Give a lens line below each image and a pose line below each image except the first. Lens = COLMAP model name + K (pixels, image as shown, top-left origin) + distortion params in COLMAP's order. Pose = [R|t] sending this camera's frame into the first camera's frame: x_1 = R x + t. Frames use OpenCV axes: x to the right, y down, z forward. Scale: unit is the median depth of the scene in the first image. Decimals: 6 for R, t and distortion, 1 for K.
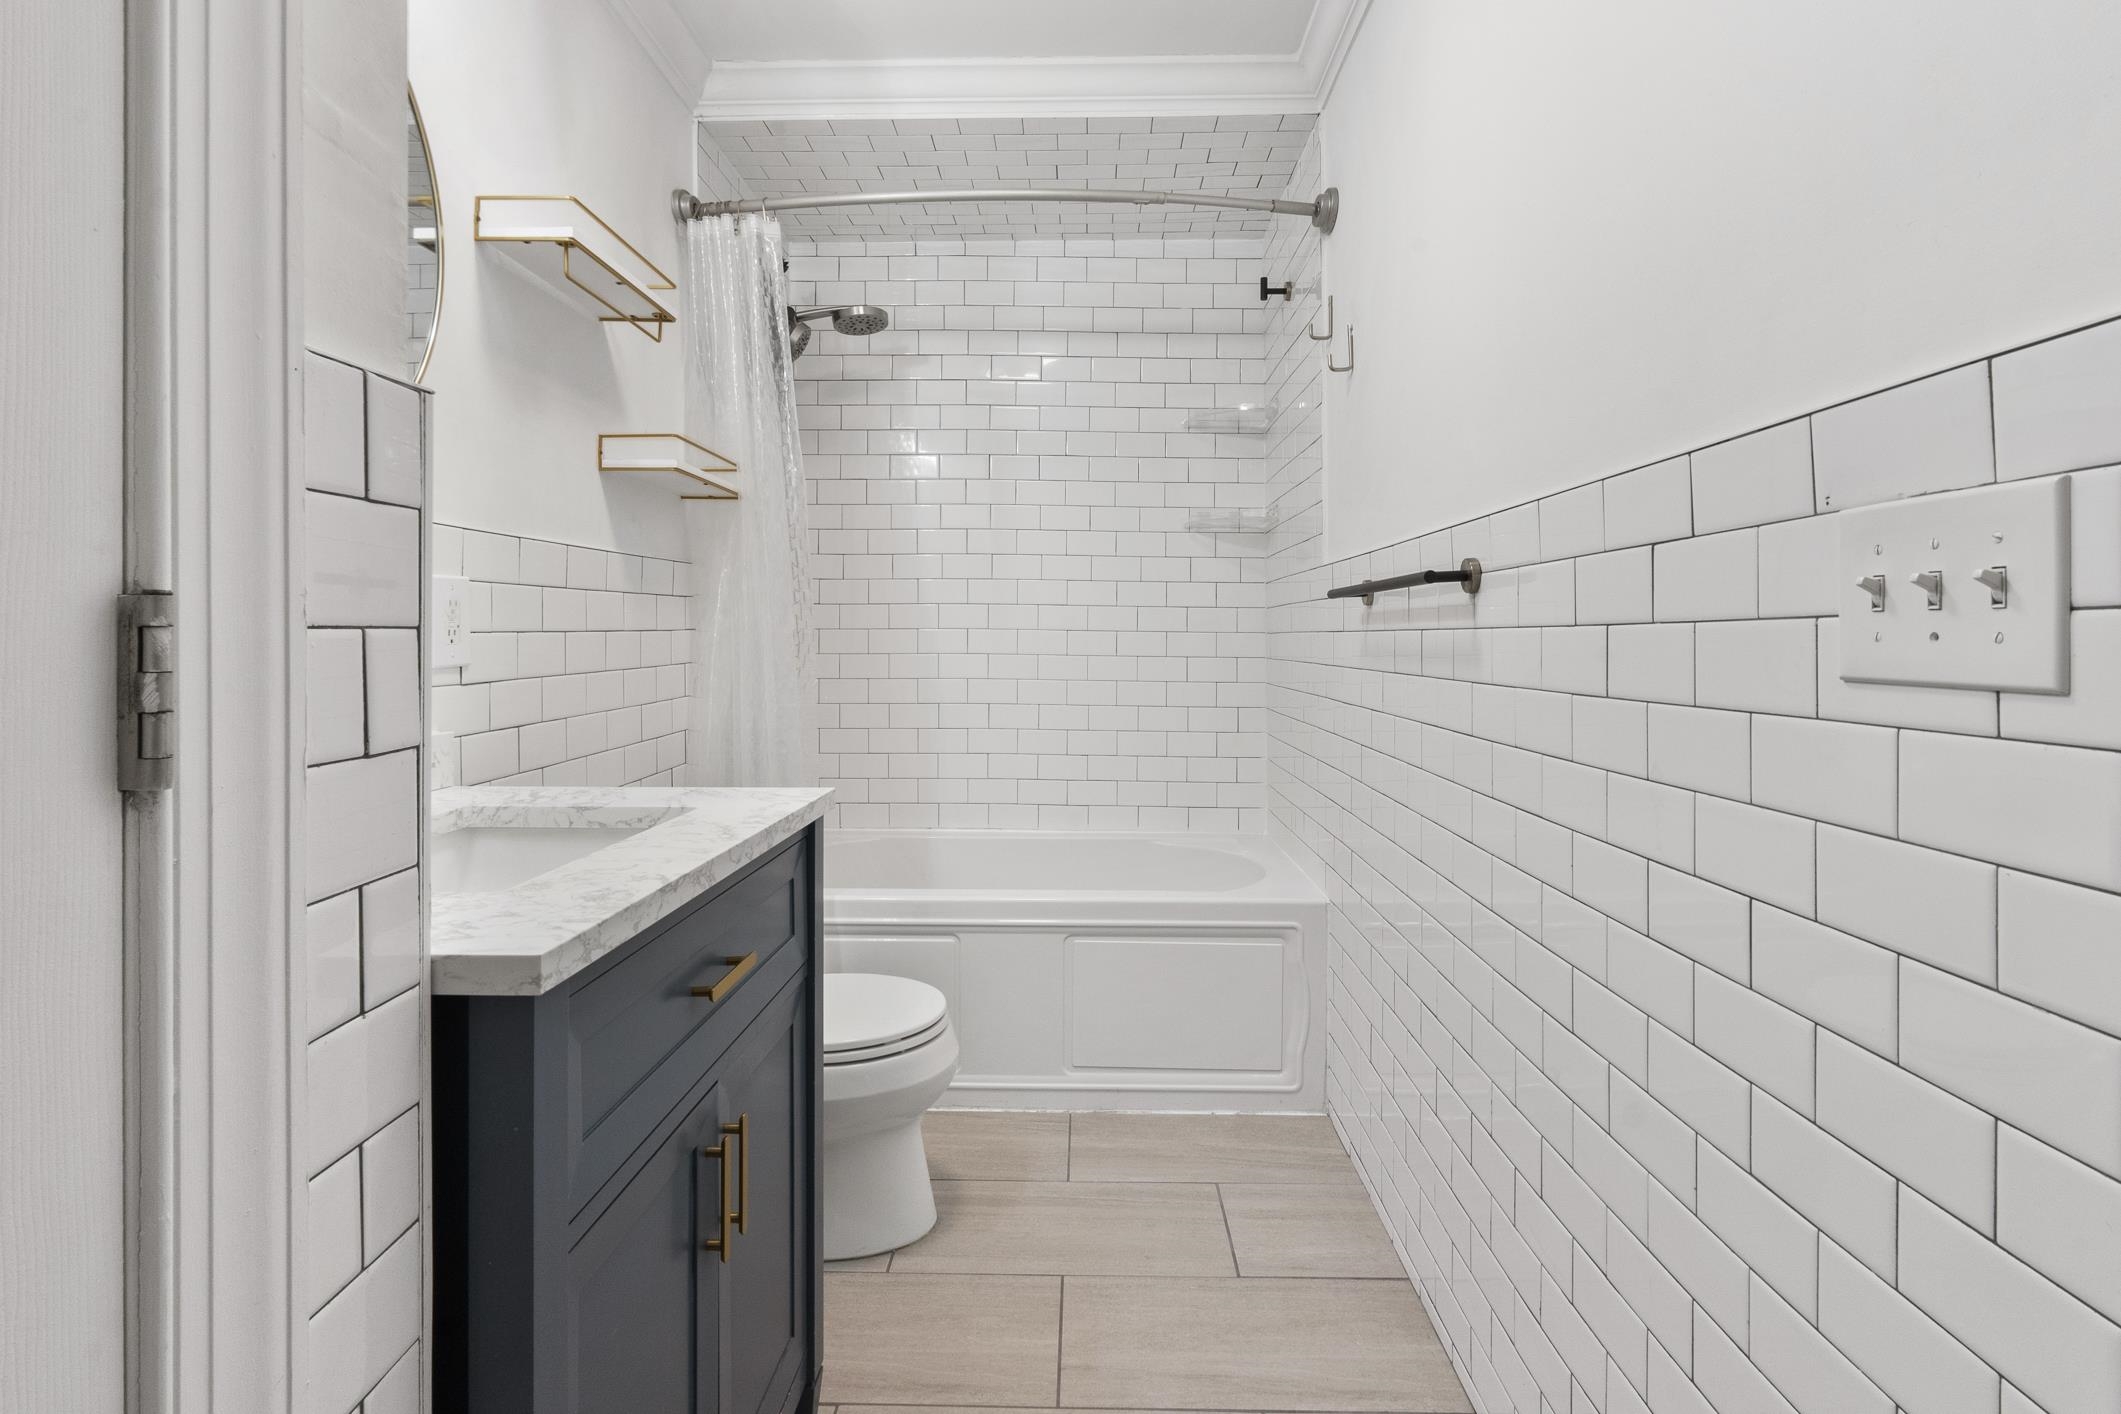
lens RADIAL K [[1018.7, 0, 1066.8], [0, 1018.7, 639.7], [0, 0, 1]] dist [-0.004408, 0.000805]
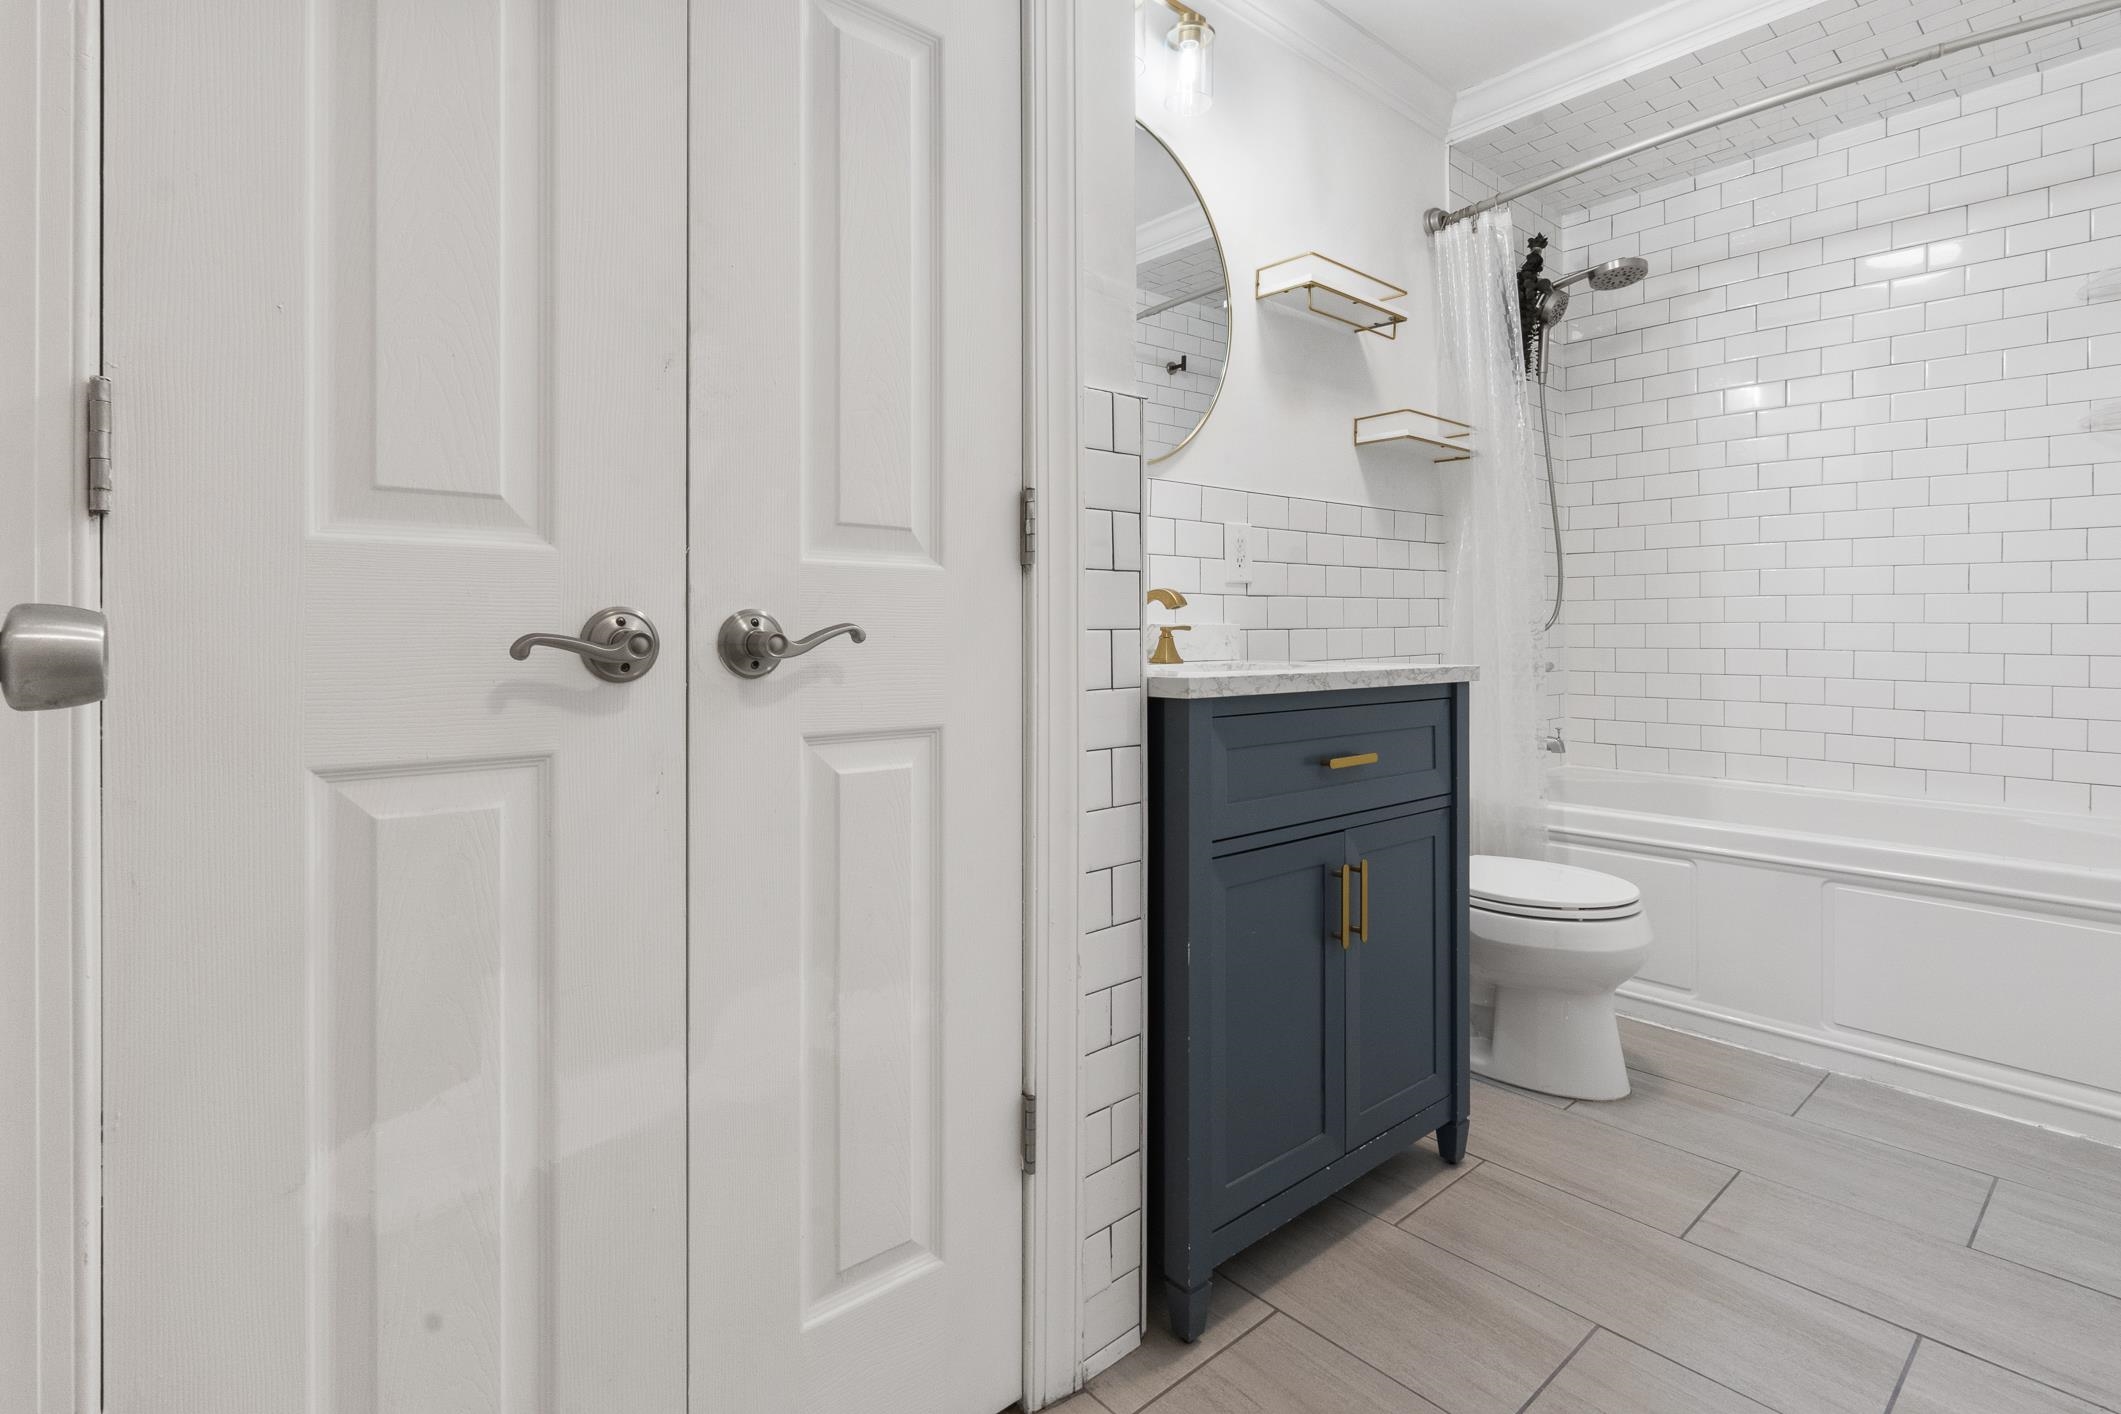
lens RADIAL K [[1018.7, 0, 1066.8], [0, 1018.7, 639.7], [0, 0, 1]] dist [-0.004408, 0.000805]
pose [[0.672422, 0.002736, -0.740163, 0.234959], [0.000610, 0.999991, 0.004250, 0.069848], [0.740168, -0.003310, 0.672414, -0.147840]]
